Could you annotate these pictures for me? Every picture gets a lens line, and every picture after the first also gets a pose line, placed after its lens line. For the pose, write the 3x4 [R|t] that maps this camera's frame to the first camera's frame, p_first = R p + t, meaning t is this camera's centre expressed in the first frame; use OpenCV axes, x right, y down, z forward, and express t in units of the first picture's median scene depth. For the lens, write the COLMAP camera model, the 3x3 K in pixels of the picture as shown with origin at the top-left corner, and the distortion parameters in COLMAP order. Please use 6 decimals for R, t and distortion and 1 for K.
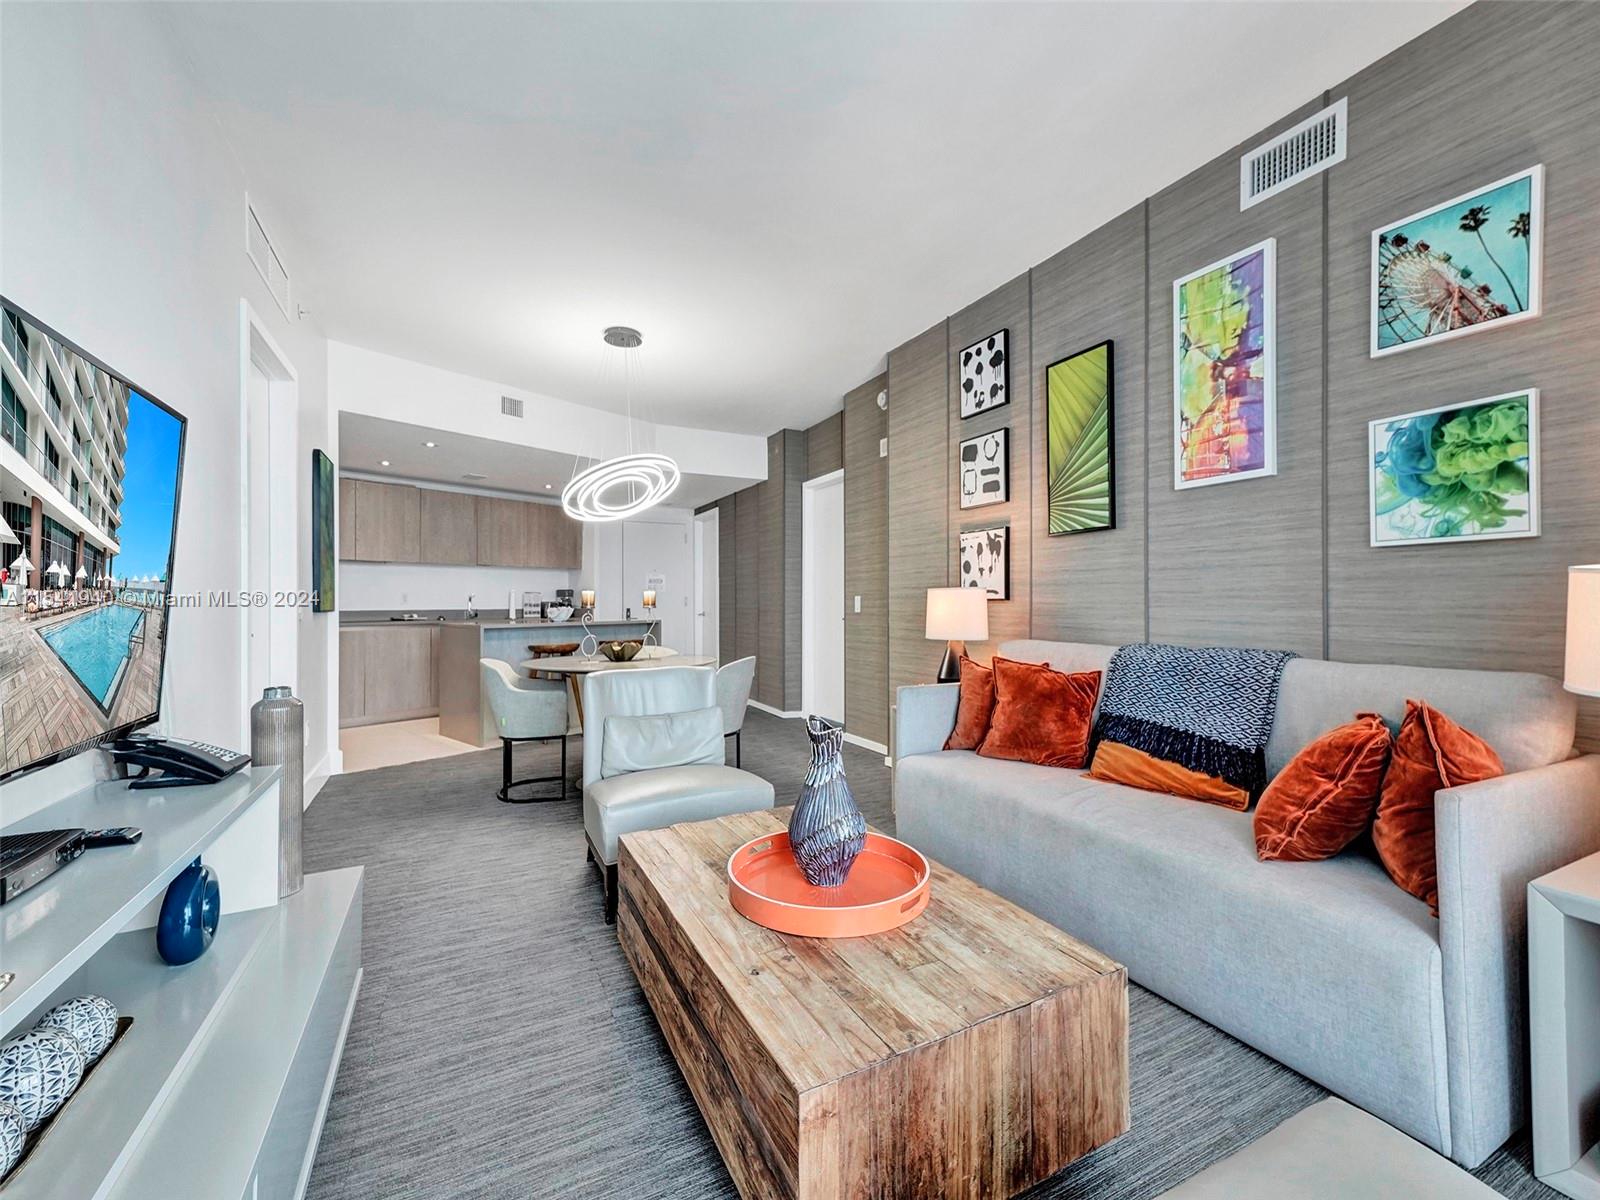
lens RADIAL K [[653.5, 0, 800.0], [0, 653.5, 600.0], [0, 0, 1]] dist [0.011706, -0.000289]
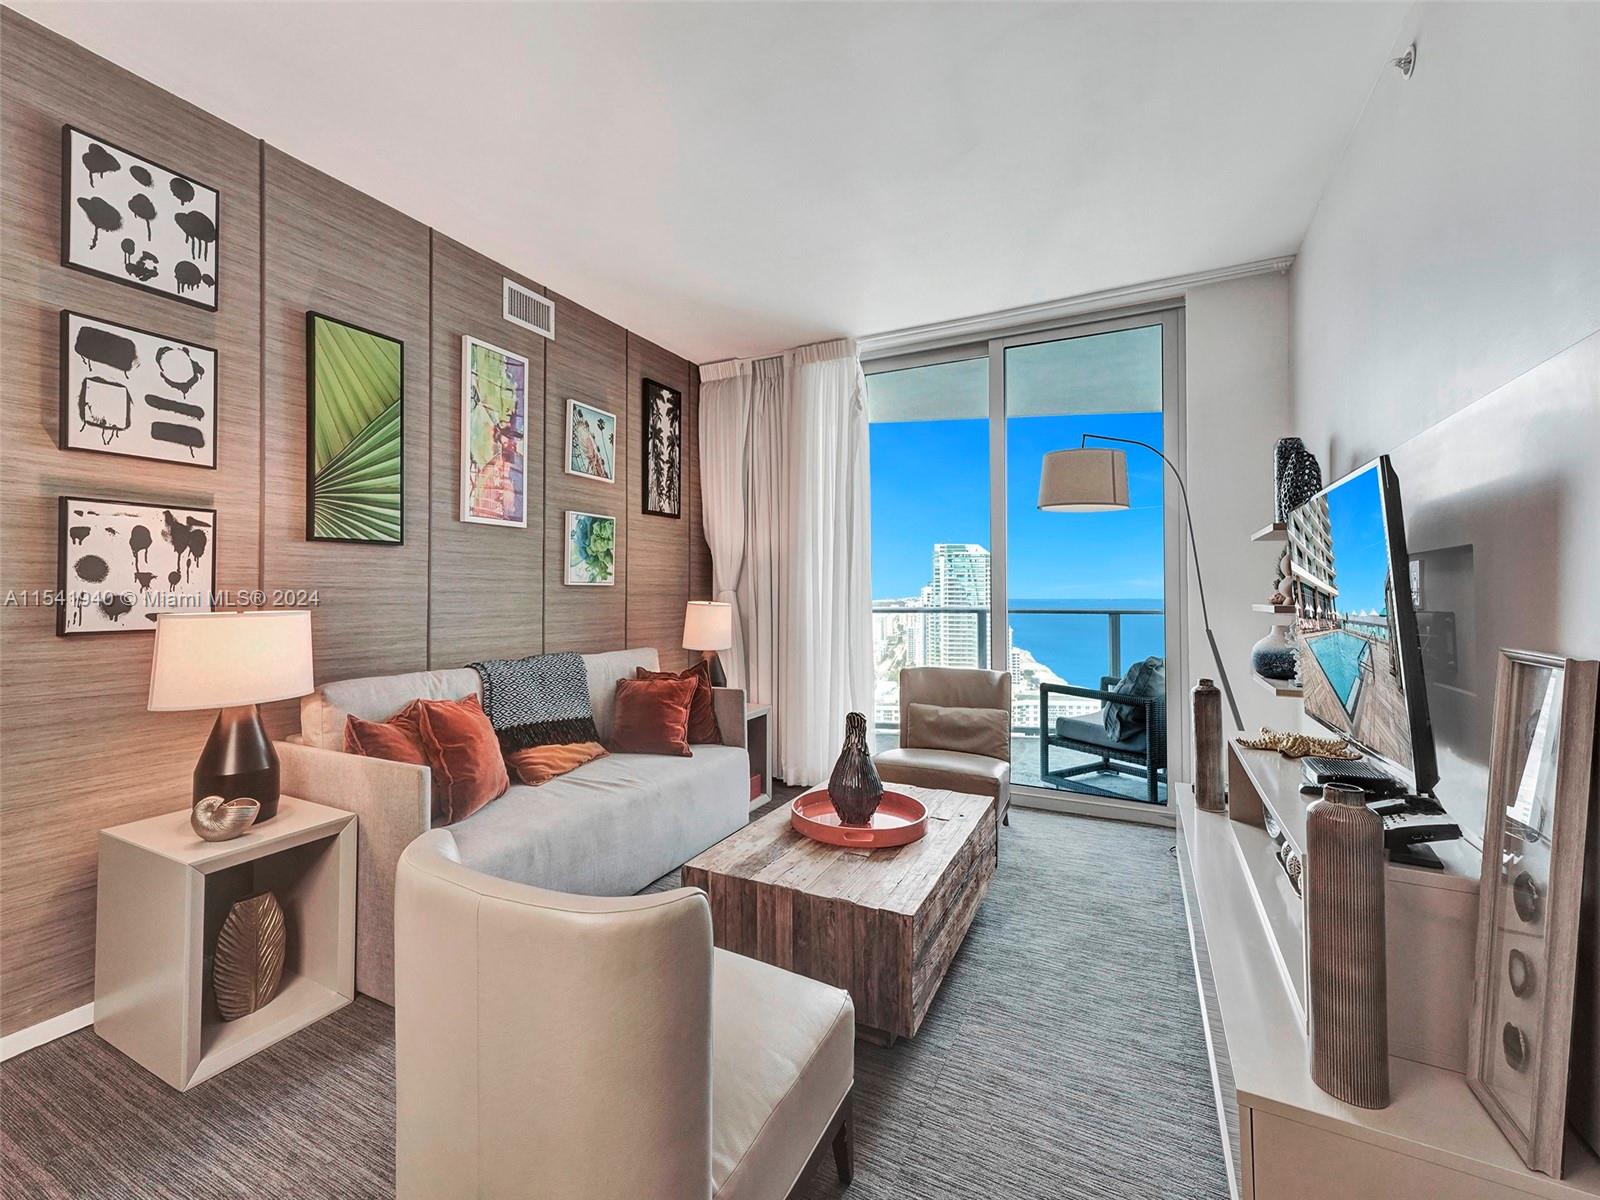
lens RADIAL K [[656.6, 0, 800.0], [0, 656.6, 600.0], [0, 0, 1]] dist [0.001187, 0.000034]
pose [[-0.585850, 0.004618, 0.810406, -0.665579], [0.008587, 0.999963, 0.000510, -0.030767], [-0.810374, 0.007258, -0.585868, 1.201760]]
